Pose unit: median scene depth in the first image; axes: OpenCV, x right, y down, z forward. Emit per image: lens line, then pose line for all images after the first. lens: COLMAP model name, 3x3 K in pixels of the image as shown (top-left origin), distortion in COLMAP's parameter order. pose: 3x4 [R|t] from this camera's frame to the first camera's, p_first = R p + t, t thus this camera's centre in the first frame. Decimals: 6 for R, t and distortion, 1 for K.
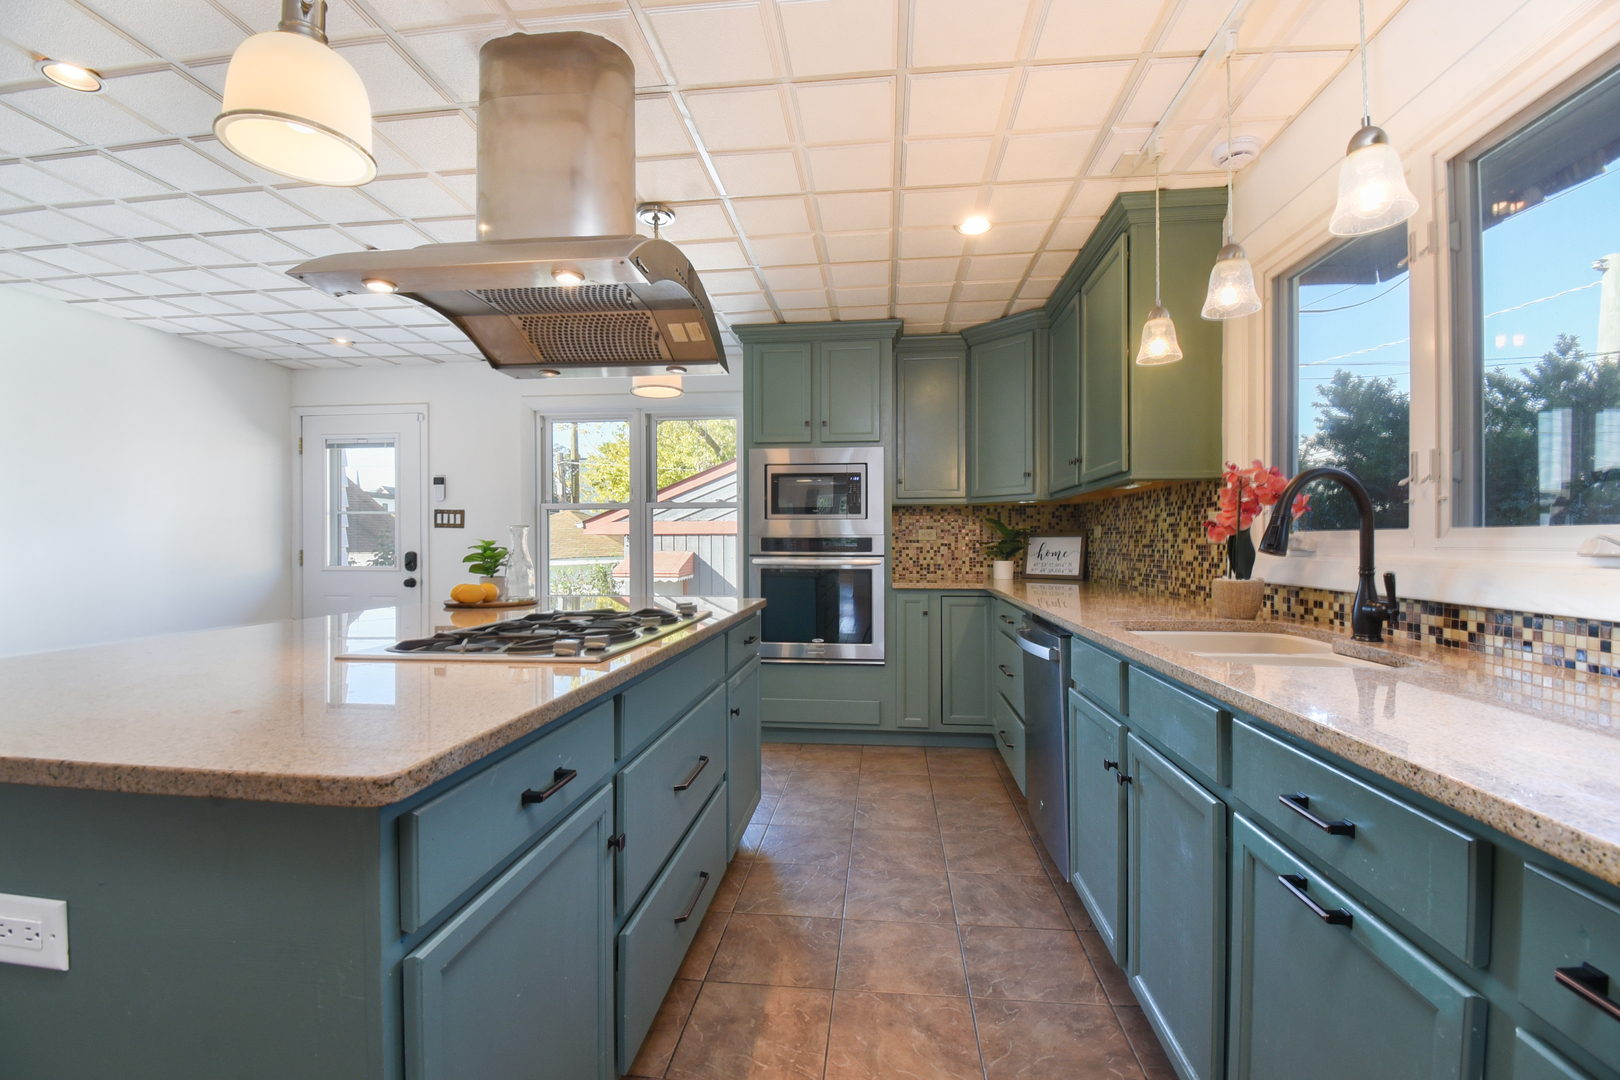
lens RADIAL K [[696.7, 0, 801.3], [0, 696.7, 539.5], [0, 0, 1]] dist [0.018137, -0.024641]
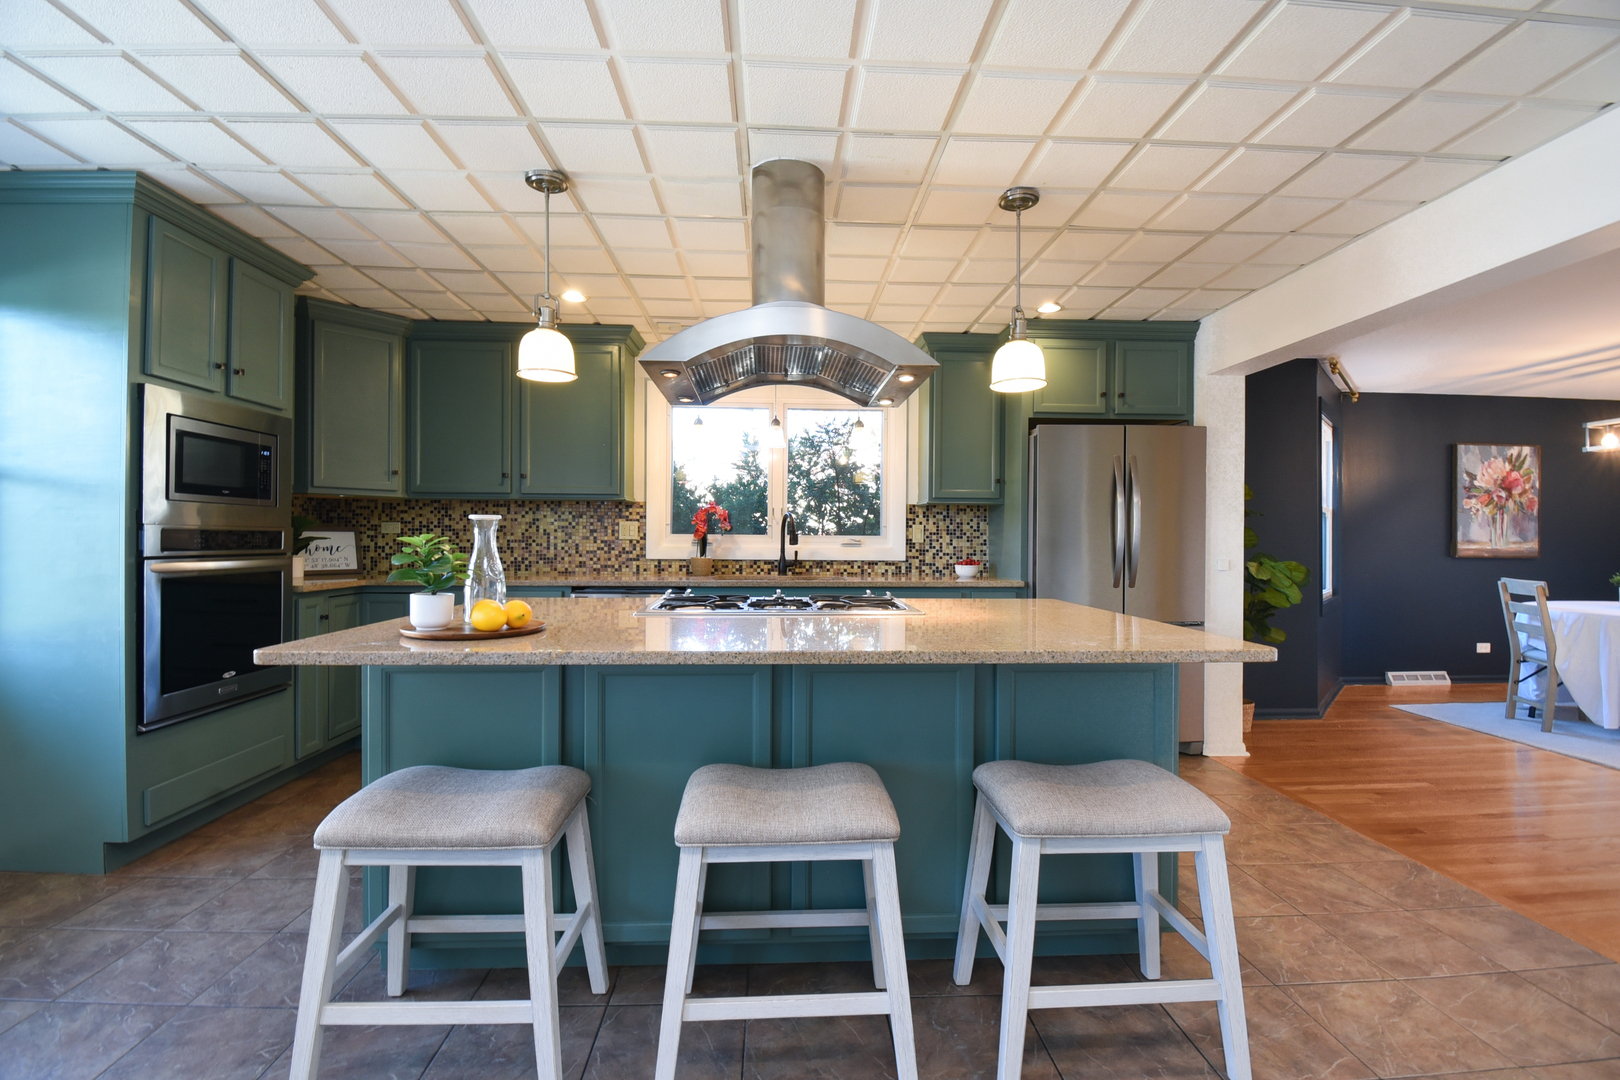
lens RADIAL K [[696.7, 0, 801.3], [0, 696.7, 539.5], [0, 0, 1]] dist [0.018137, -0.024641]
pose [[-0.154426, -0.001421, 0.988003, -1.790977], [-0.011182, 0.999937, -0.000310, 0.001037], [-0.987941, -0.011095, -0.154432, 1.247779]]
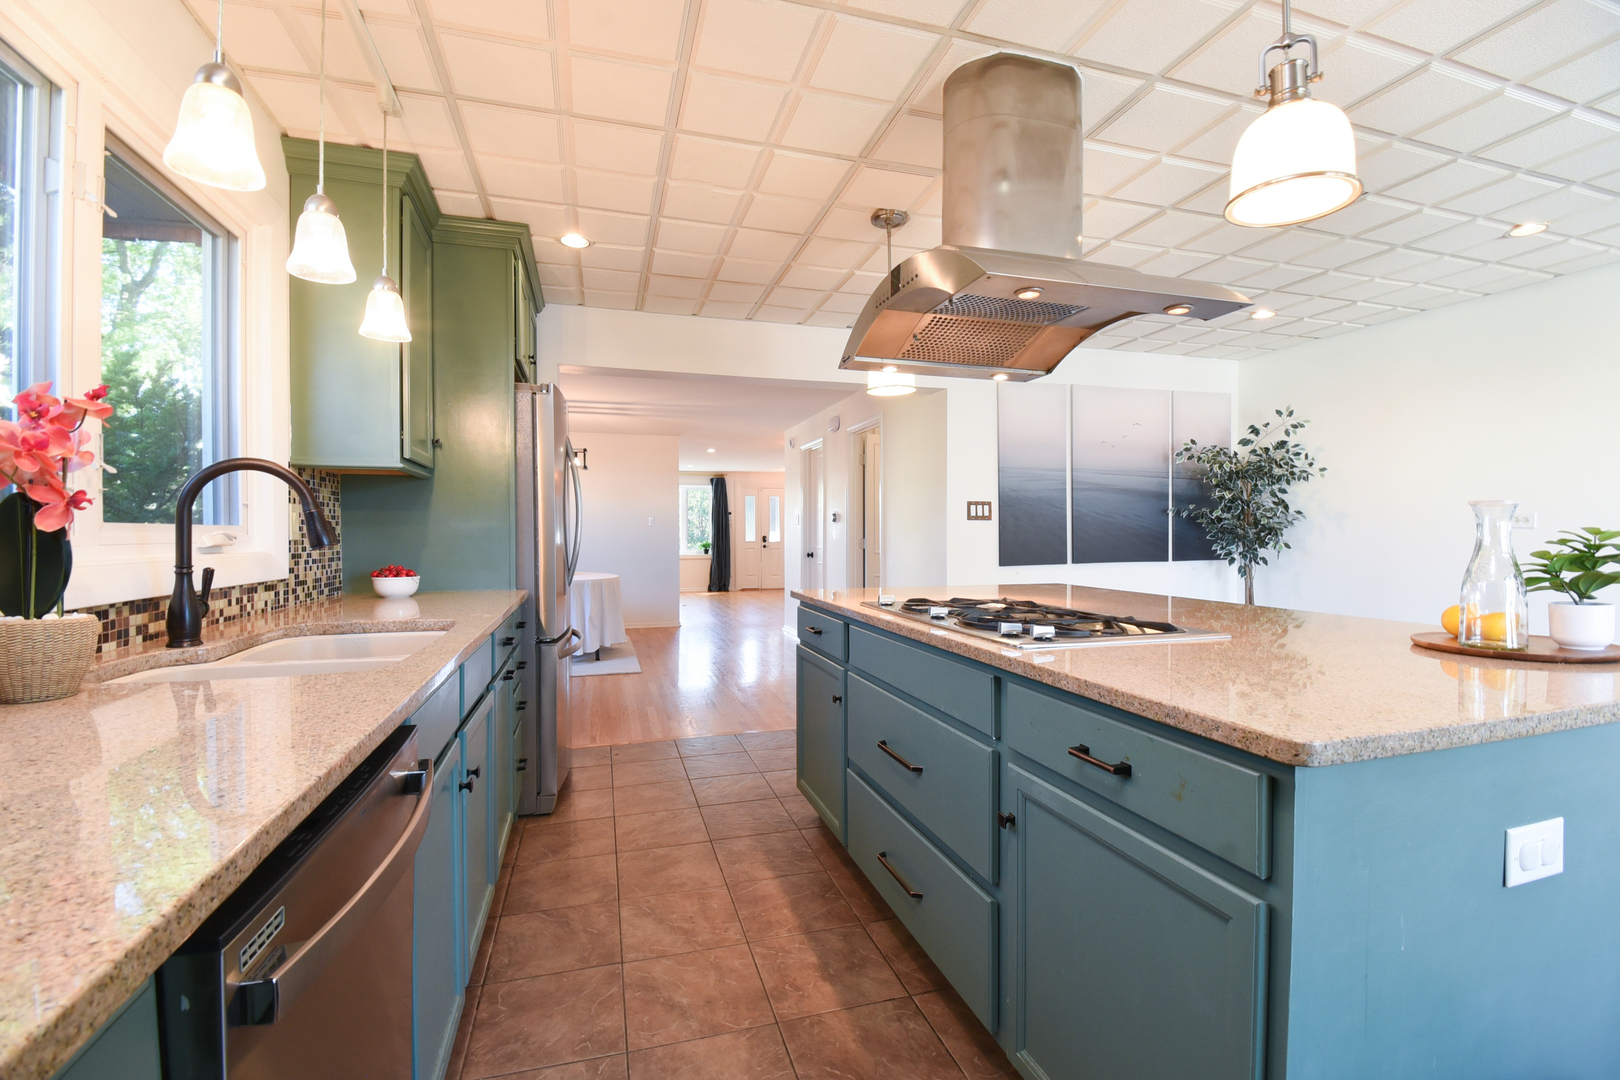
lens RADIAL K [[696.7, 0, 801.3], [0, 696.7, 539.5], [0, 0, 1]] dist [0.018137, -0.024641]
pose [[-0.920454, 0.010773, -0.390703, 0.390011], [0.009349, 0.999941, 0.005546, 0.009048], [0.390740, 0.001452, -0.920500, 1.965193]]
